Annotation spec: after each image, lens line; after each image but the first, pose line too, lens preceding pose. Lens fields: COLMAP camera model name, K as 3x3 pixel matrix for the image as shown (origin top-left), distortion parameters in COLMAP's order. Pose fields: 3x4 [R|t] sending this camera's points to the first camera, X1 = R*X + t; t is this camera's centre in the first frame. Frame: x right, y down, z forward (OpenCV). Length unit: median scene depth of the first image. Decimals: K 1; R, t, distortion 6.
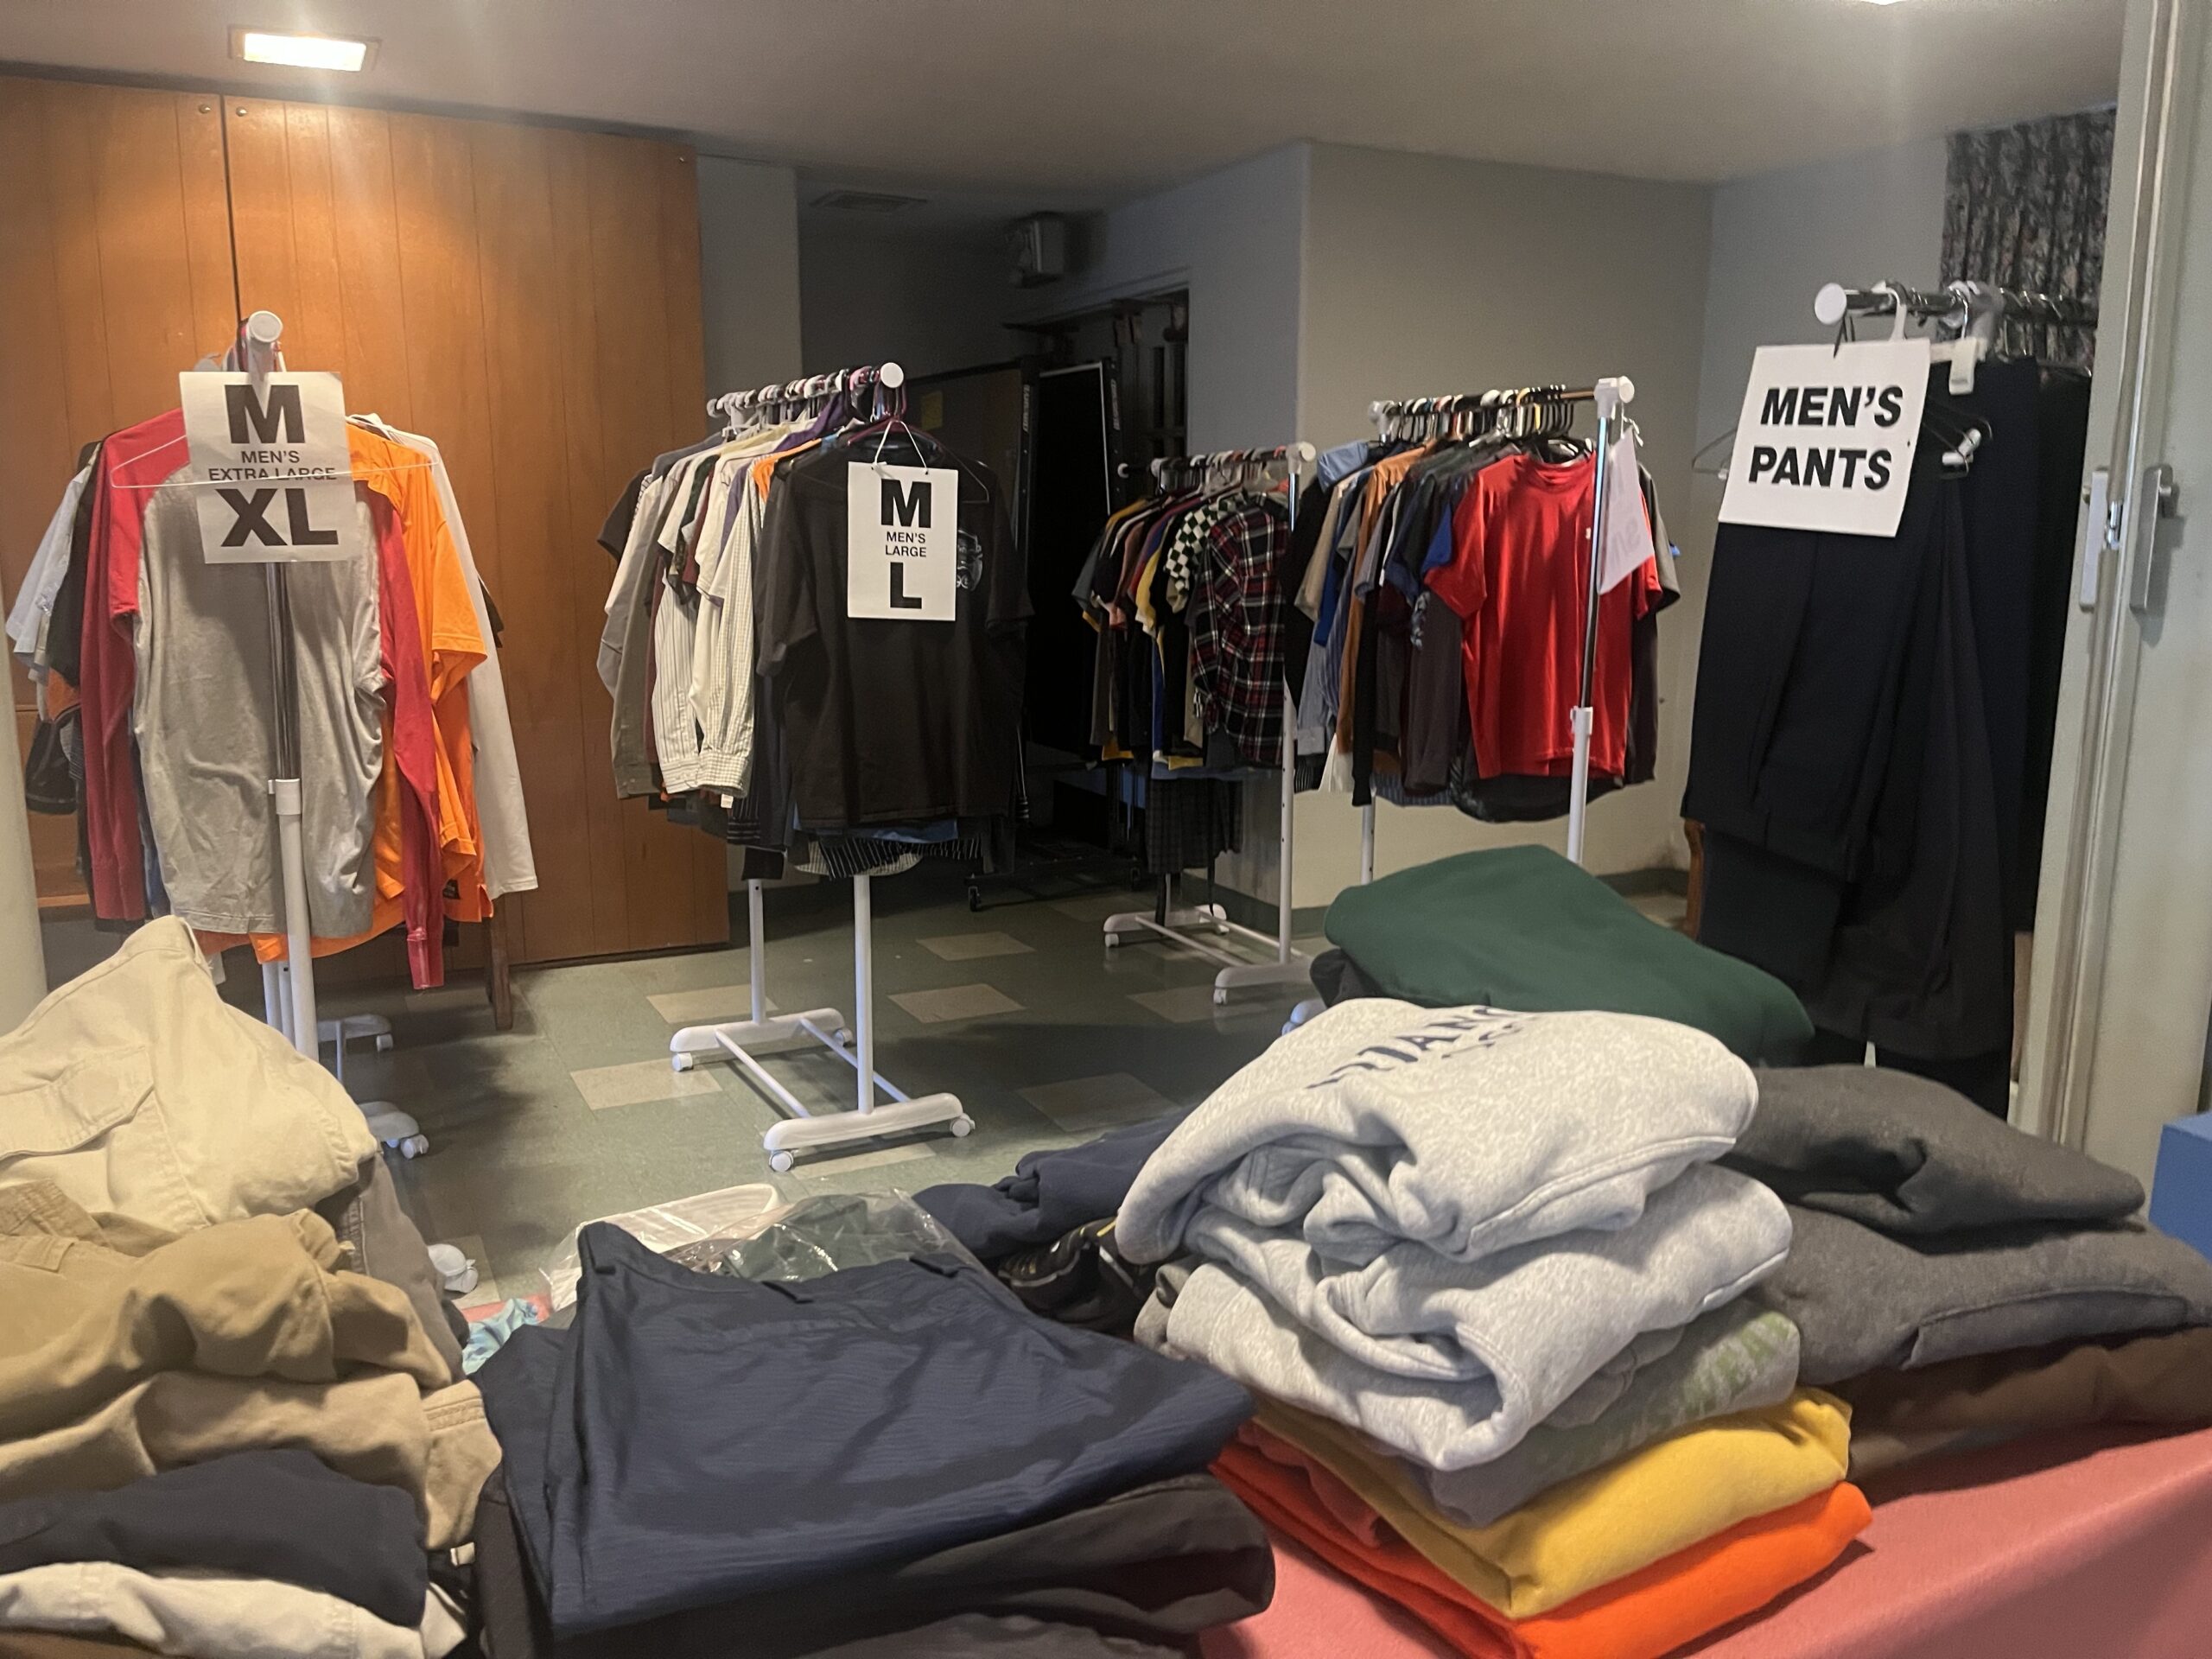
lens RADIAL K [[1695.3, 0, 1111.3], [0, 1695.3, 833.5], [0, 0, 1]] dist [0.059159, -0.084112]
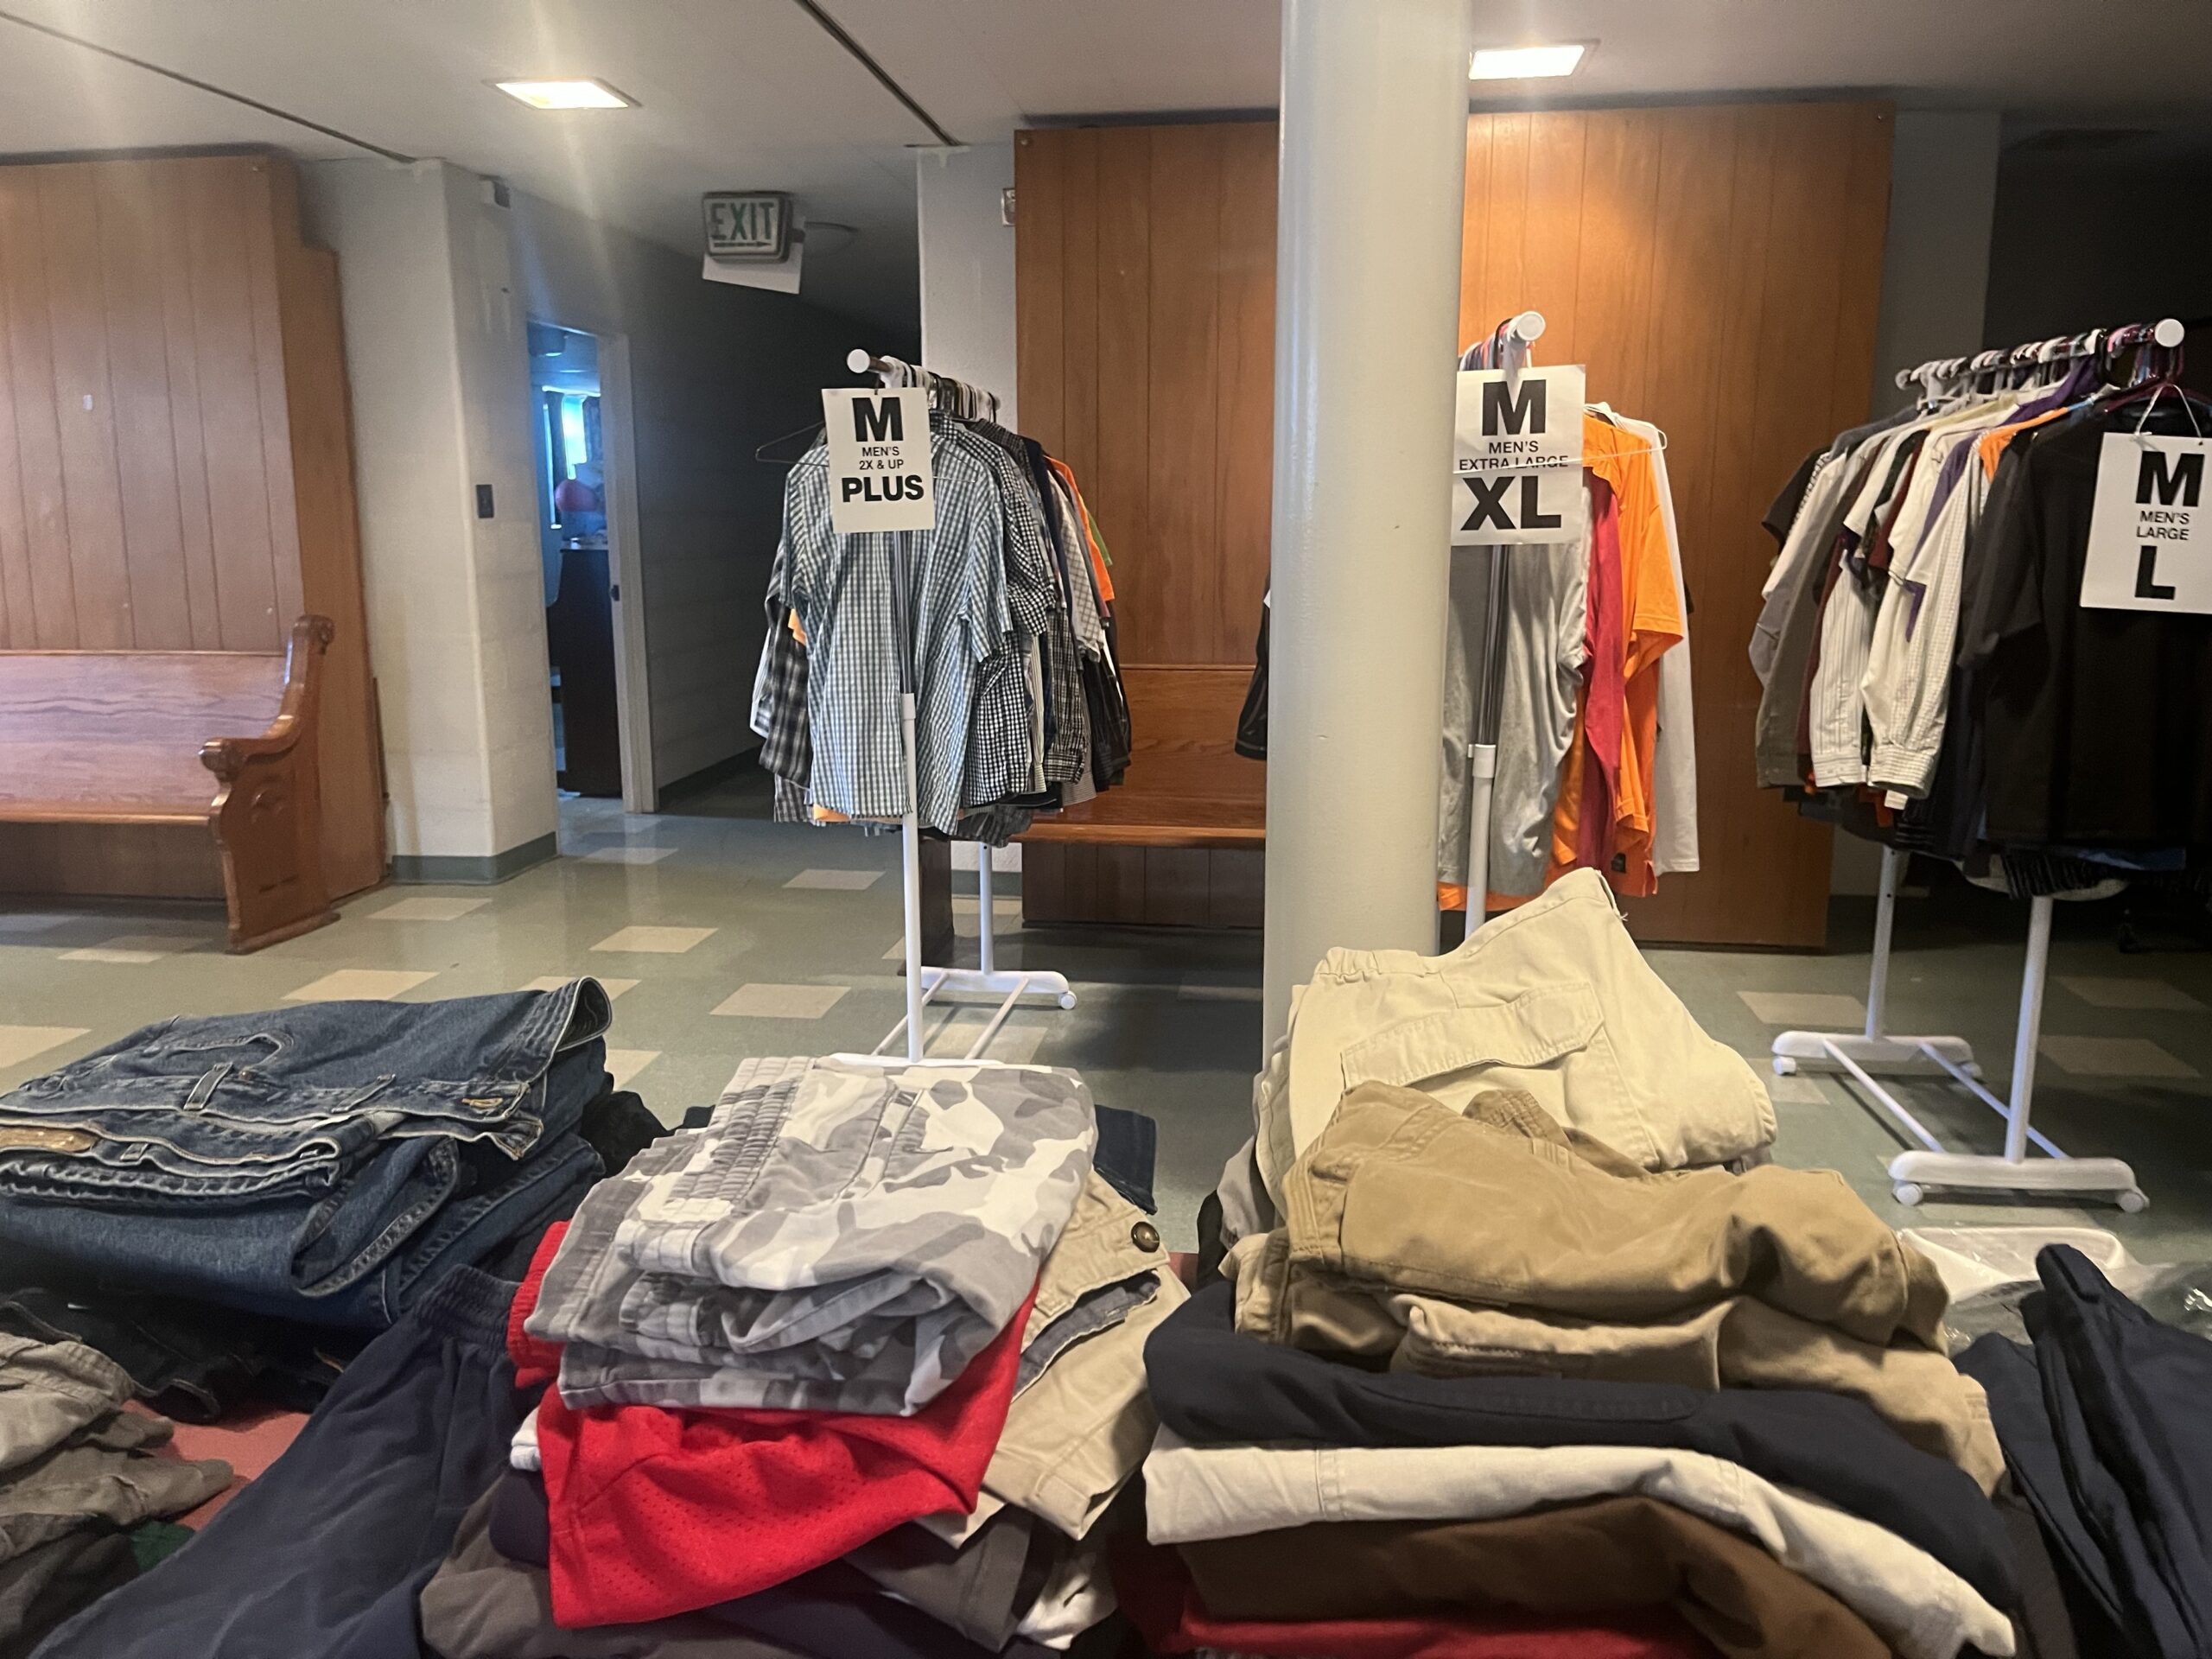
lens RADIAL K [[1695.3, 0, 1087.7], [0, 1695.3, 822.6], [0, 0, 1]] dist [0.059159, -0.084112]
pose [[0.820623, 0.099405, -0.562758, -0.070965], [-0.097056, 0.994692, 0.034172, 0.004658], [0.563168, 0.026577, 0.825915, -0.029530]]
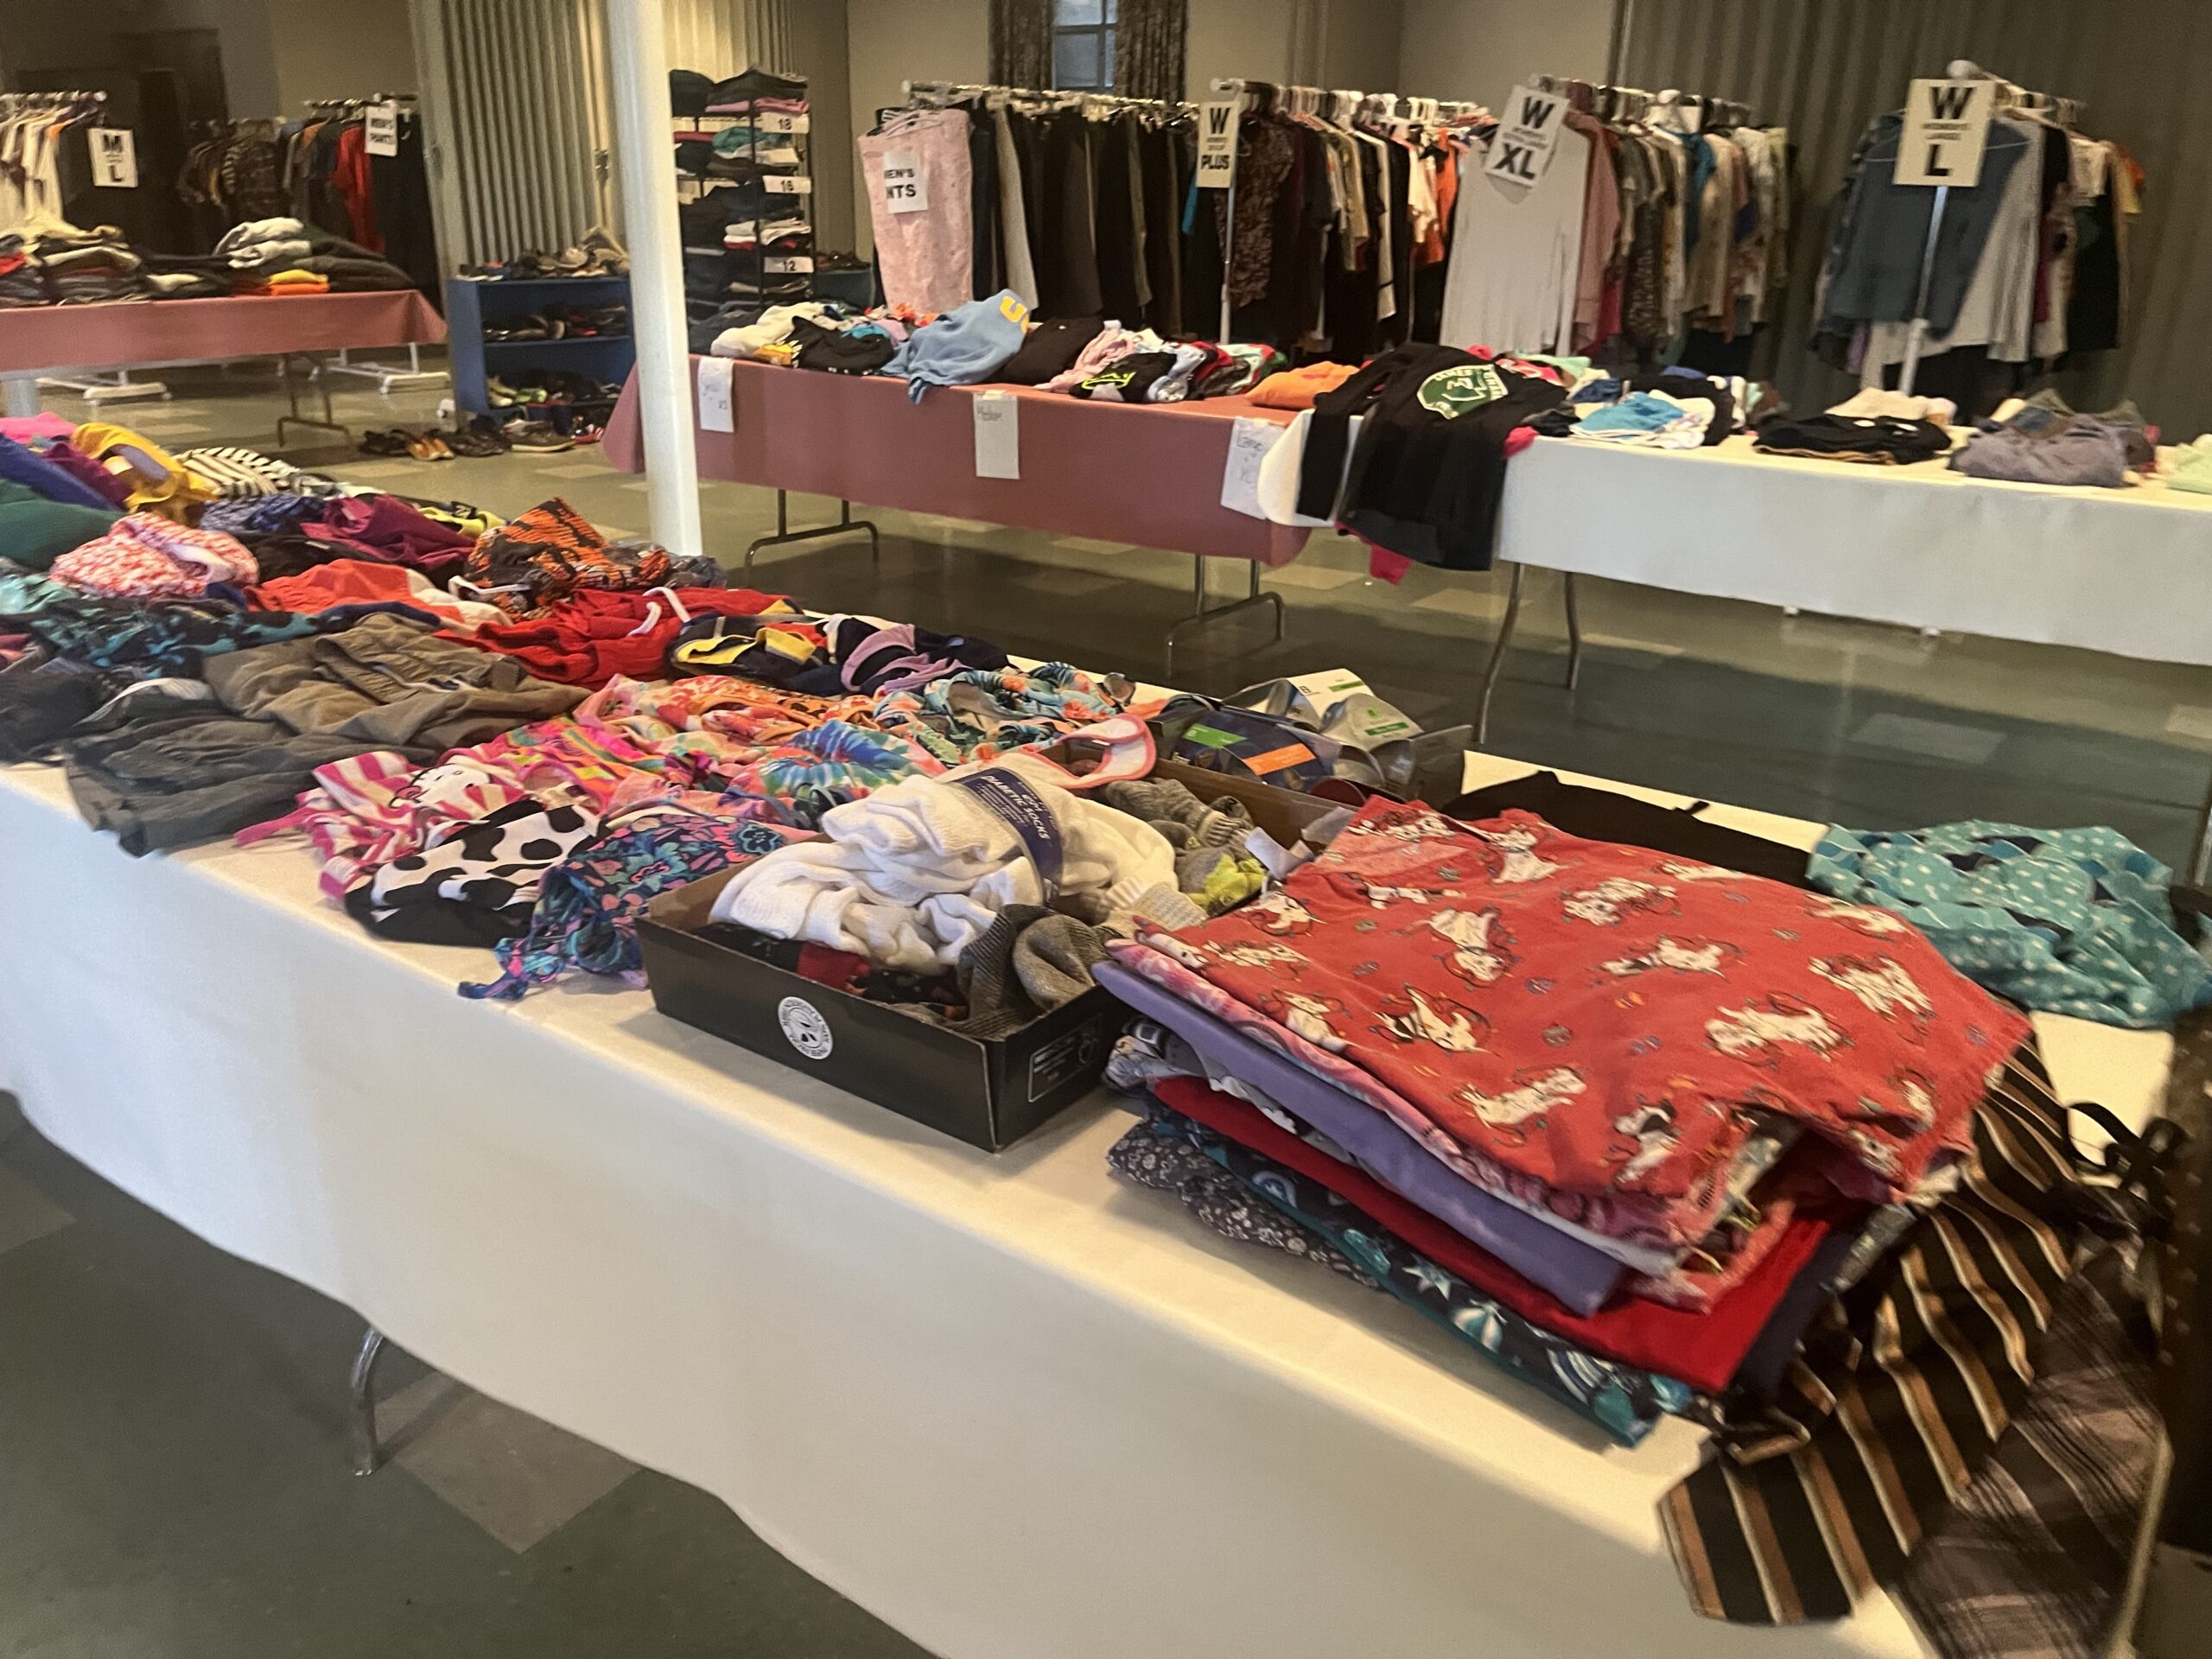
lens RADIAL K [[1695.3, 0, 1098.9], [0, 1695.3, 825.9], [0, 0, 1]] dist [0.059159, -0.084112]
pose [[0.895259, -0.147904, 0.420280, -0.015209], [0.067314, 0.977365, 0.200564, 0.503935], [-0.440431, -0.151267, 0.884951, -2.666061]]
